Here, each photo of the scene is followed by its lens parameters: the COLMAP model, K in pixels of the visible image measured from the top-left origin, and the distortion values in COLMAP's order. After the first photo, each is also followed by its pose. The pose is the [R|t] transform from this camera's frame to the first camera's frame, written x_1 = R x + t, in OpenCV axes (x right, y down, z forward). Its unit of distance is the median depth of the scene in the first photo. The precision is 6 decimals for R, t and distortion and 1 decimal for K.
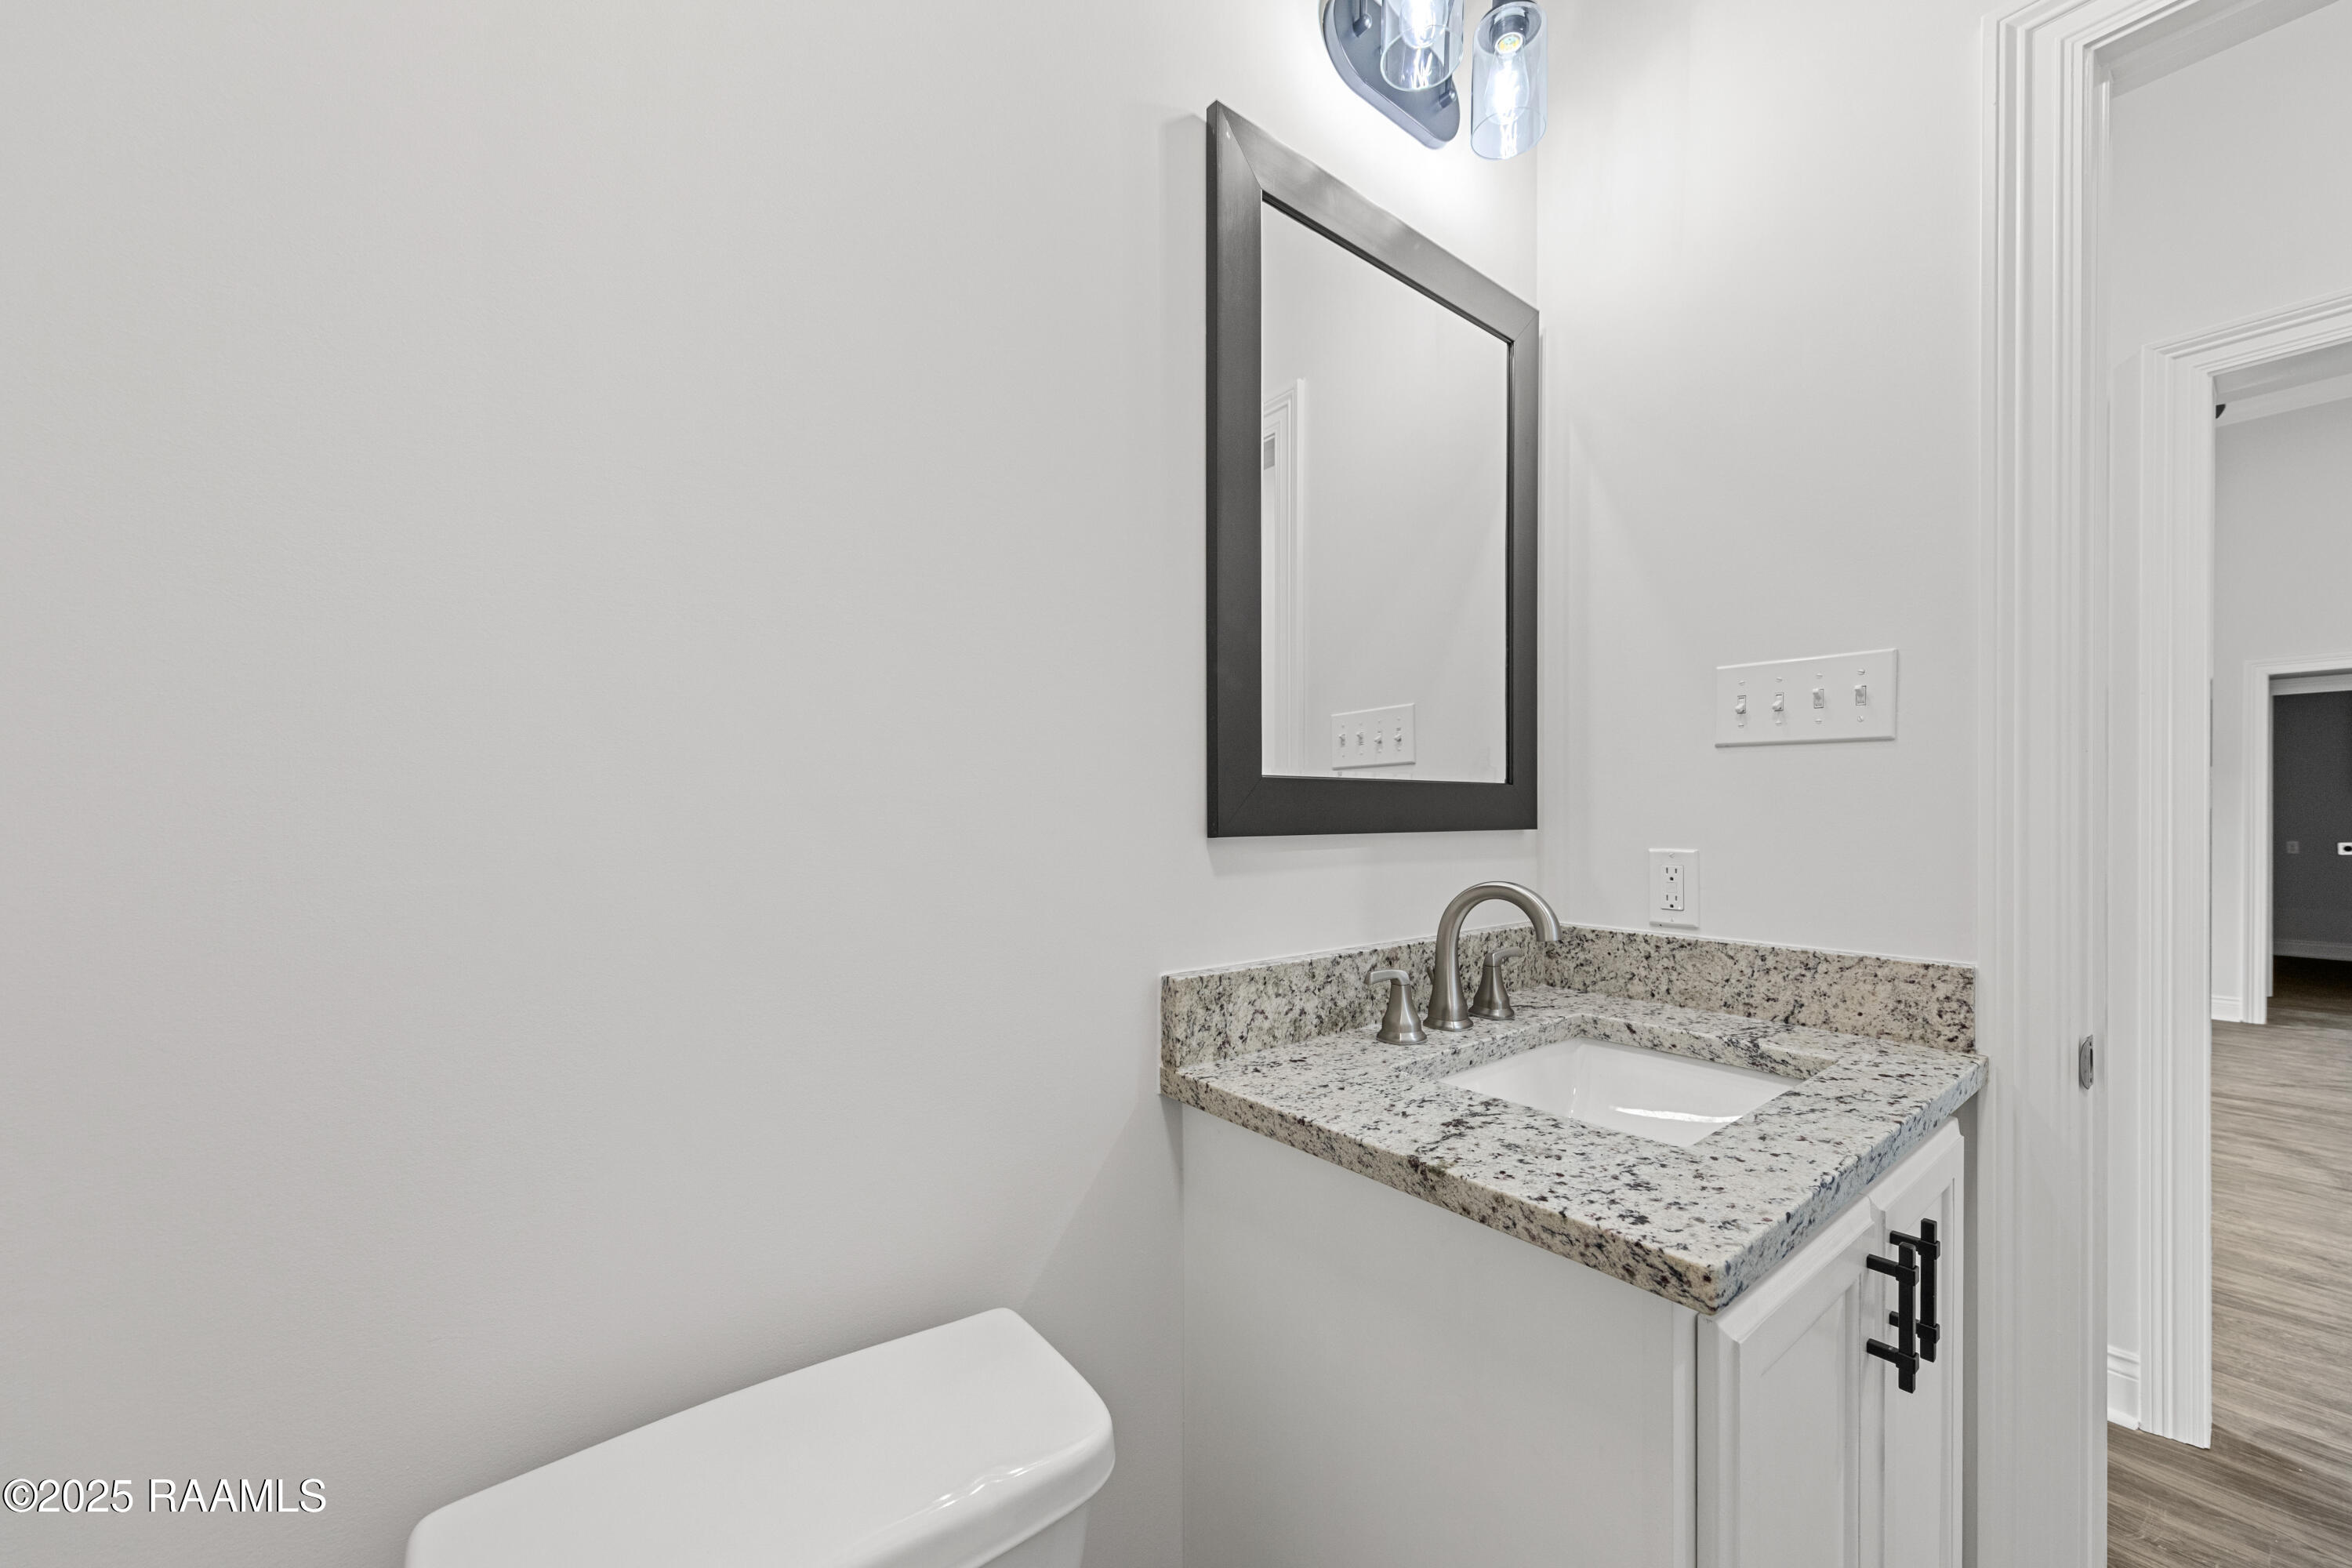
lens RADIAL K [[888.6, 0, 1174.3], [0, 888.6, 806.2], [0, 0, 1]] dist [0.002510, 0.000099]
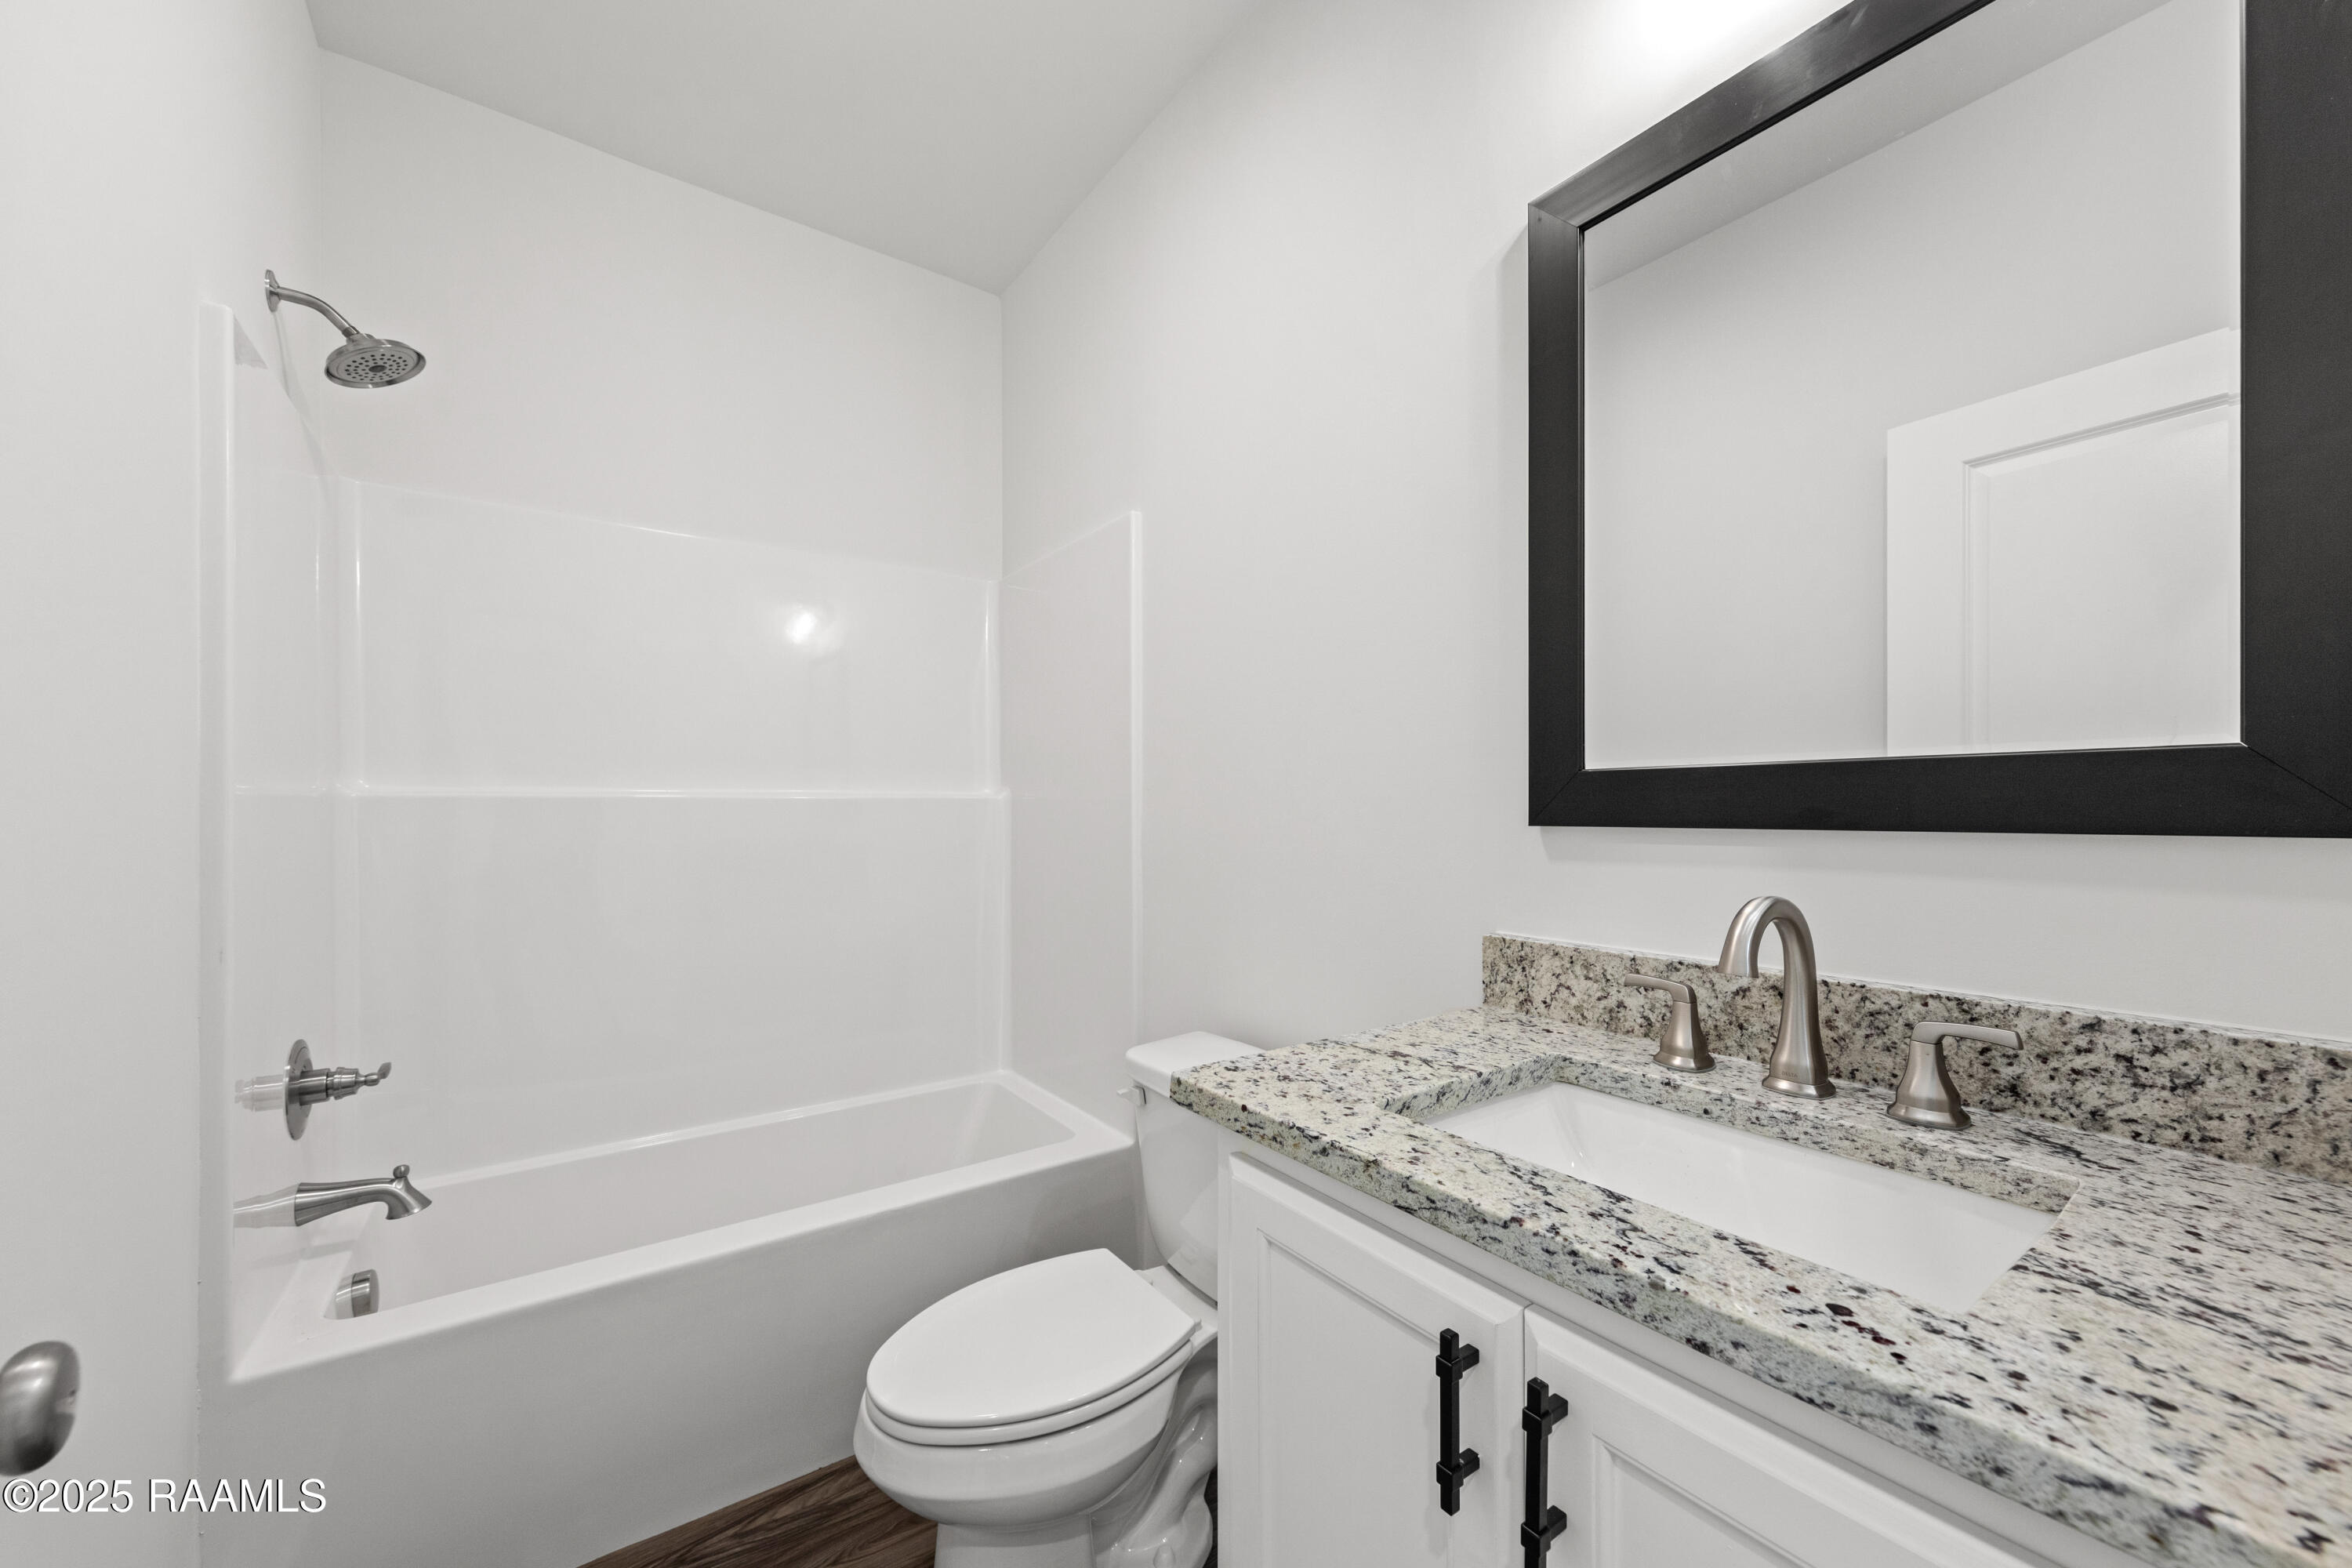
lens RADIAL K [[888.6, 0, 1174.3], [0, 888.6, 806.2], [0, 0, 1]] dist [0.002510, 0.000099]
pose [[-0.059734, 0.002149, -0.998212, 1.242525], [0.012693, 0.999918, 0.001393, 0.001202], [0.998134, -0.012587, -0.059756, 0.597778]]
